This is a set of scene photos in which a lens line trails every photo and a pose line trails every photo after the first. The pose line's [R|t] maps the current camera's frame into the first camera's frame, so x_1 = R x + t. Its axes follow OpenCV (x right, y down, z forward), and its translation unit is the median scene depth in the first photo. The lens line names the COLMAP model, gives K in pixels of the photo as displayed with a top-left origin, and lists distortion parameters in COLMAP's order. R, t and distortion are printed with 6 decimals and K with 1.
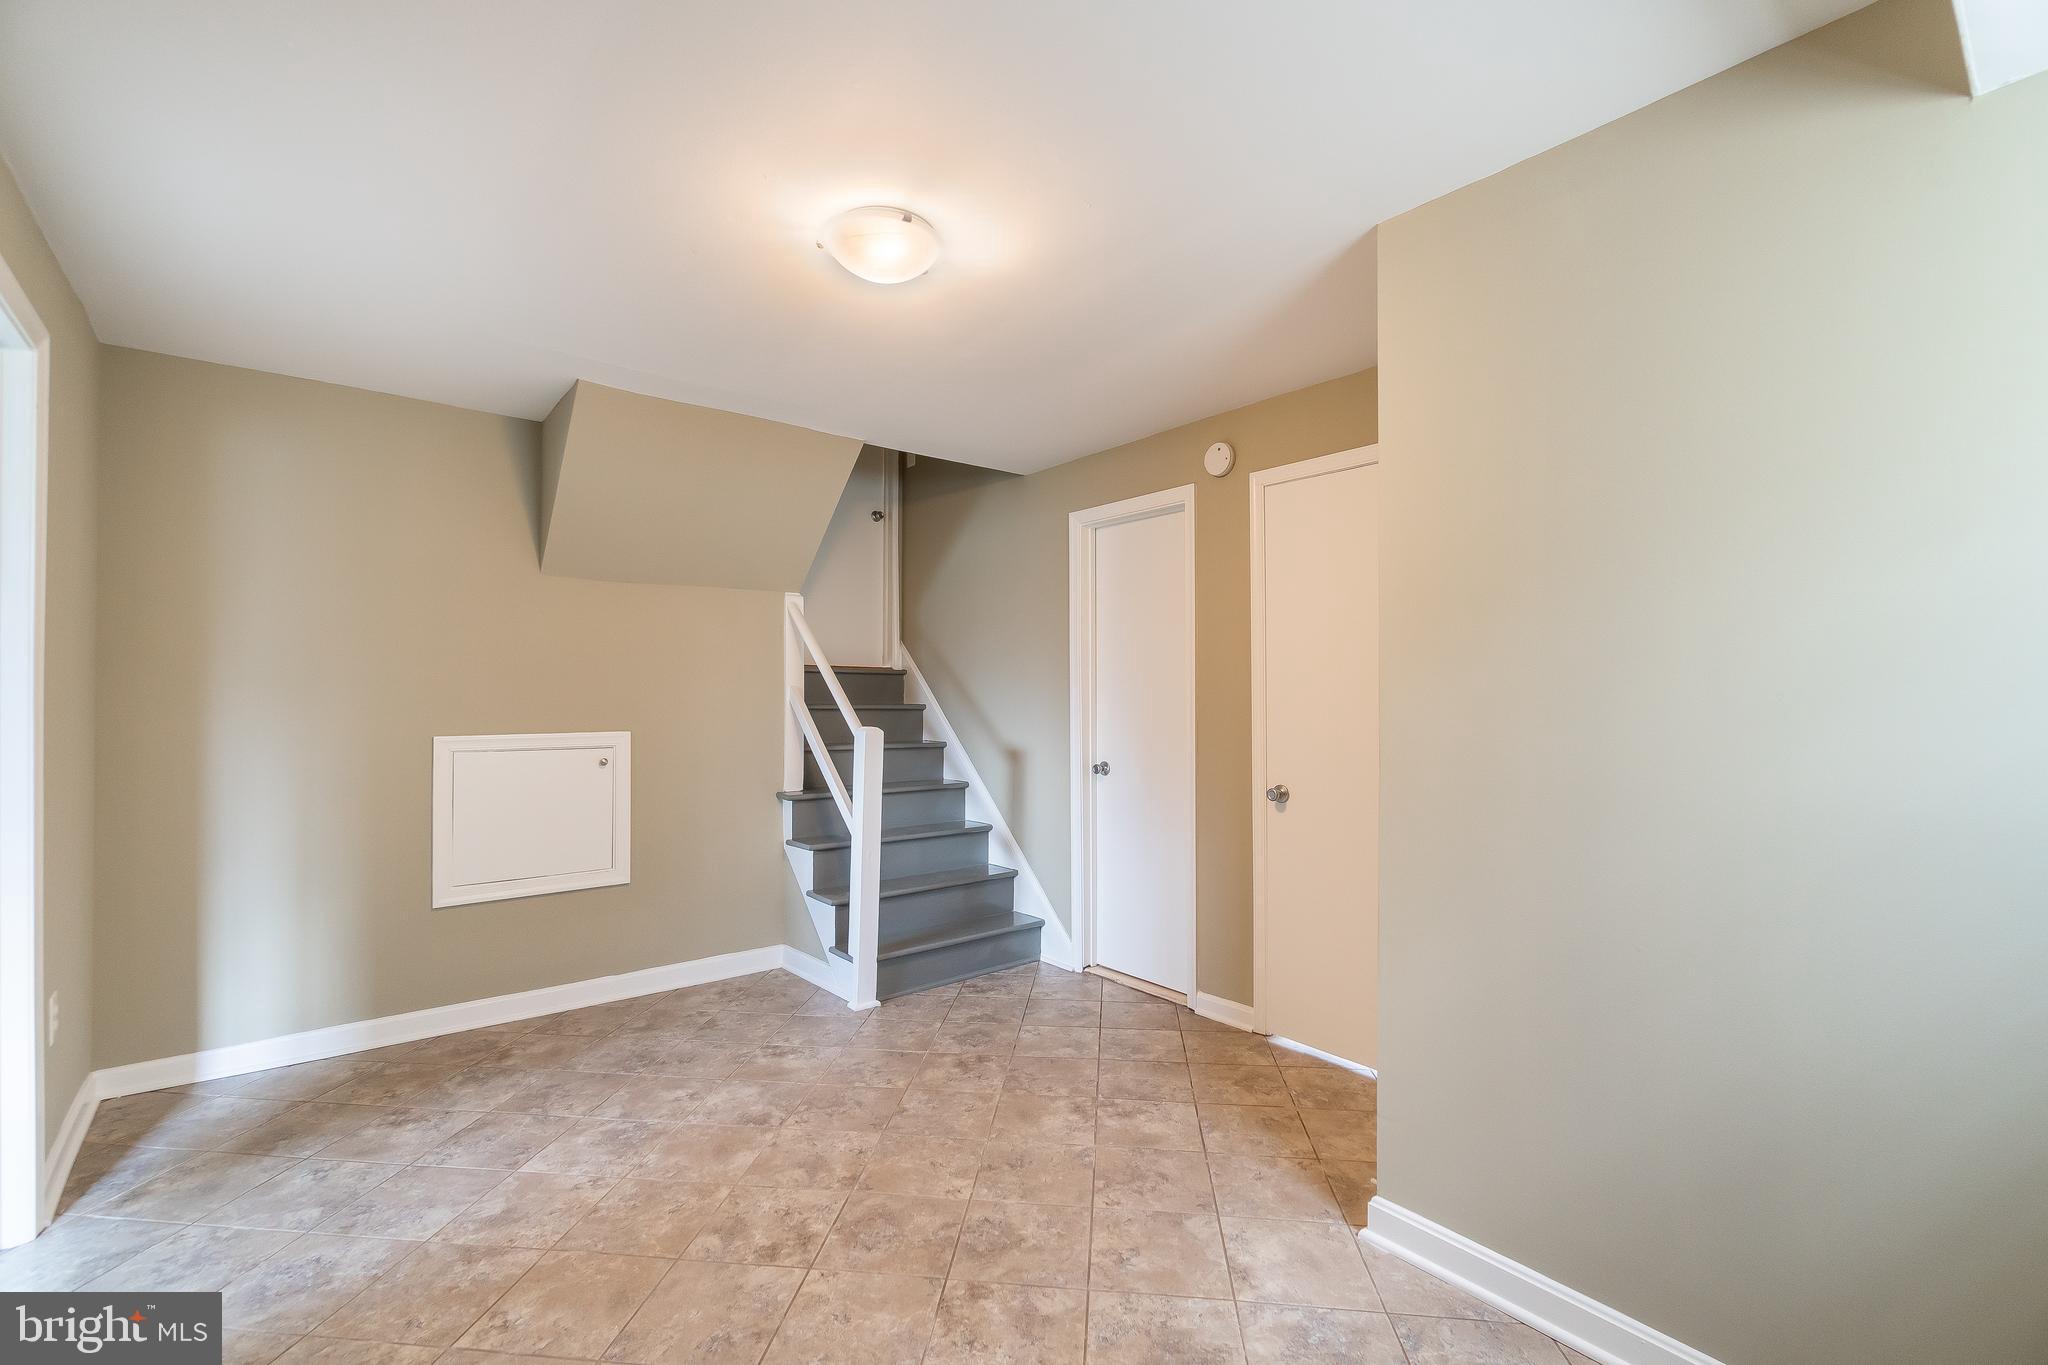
lens RADIAL K [[886.0, 0, 1020.2], [0, 886.0, 685.0], [0, 0, 1]] dist [0.002351, -0.000384]
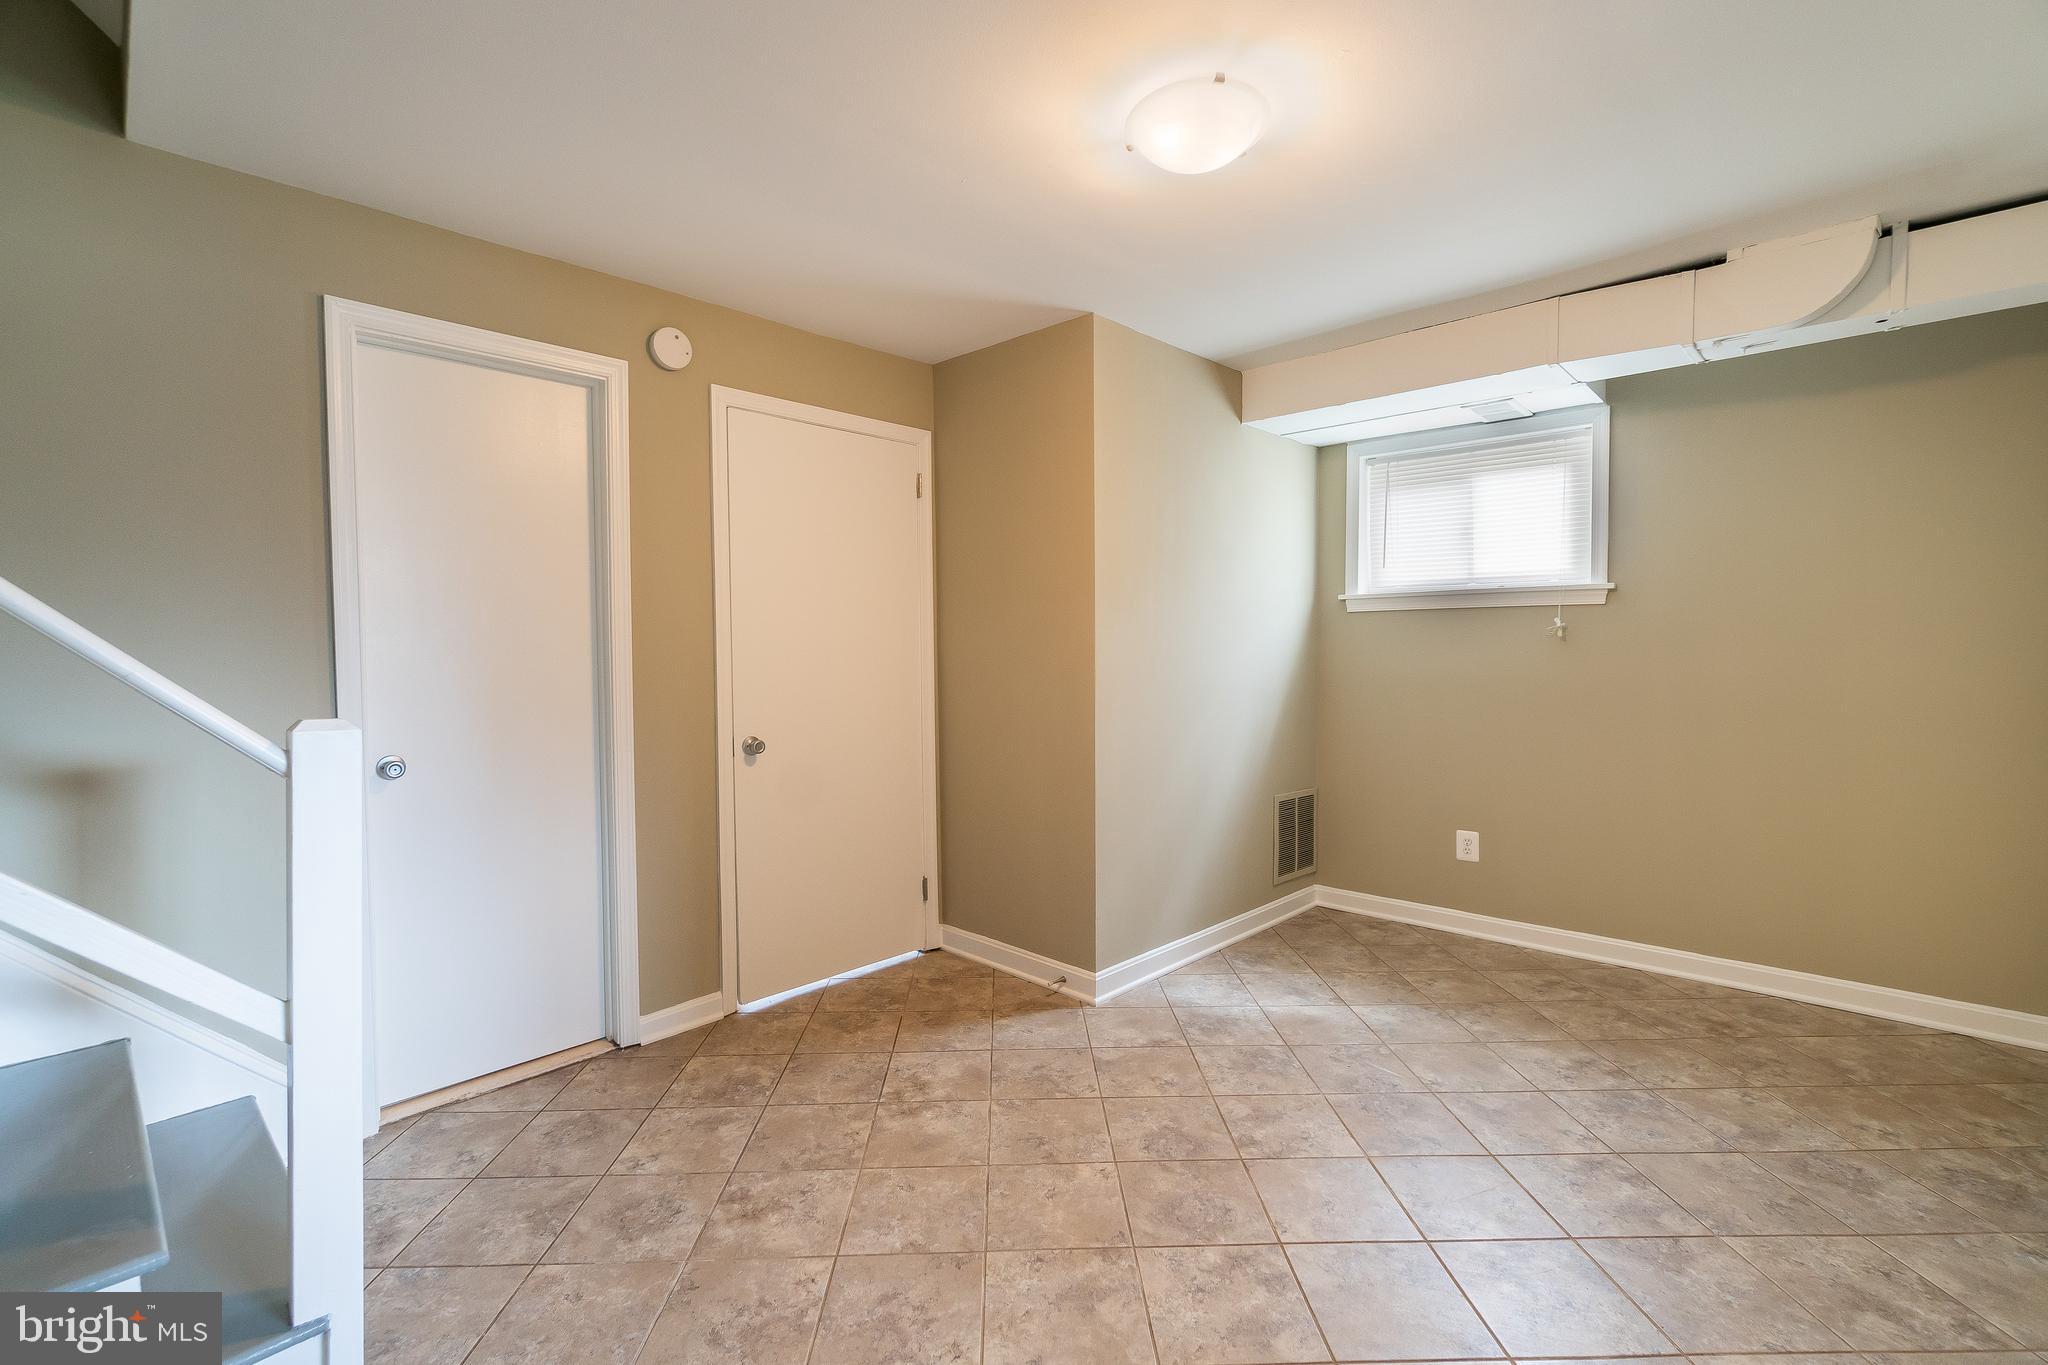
lens RADIAL K [[886.0, 0, 1021.1], [0, 886.0, 678.7], [0, 0, 1]] dist [0.002351, -0.000384]
pose [[-0.123512, -0.035417, 0.991711, -0.747487], [-0.006577, 0.999370, 0.034872, 0.018512], [-0.992321, -0.002216, -0.123667, 0.932243]]
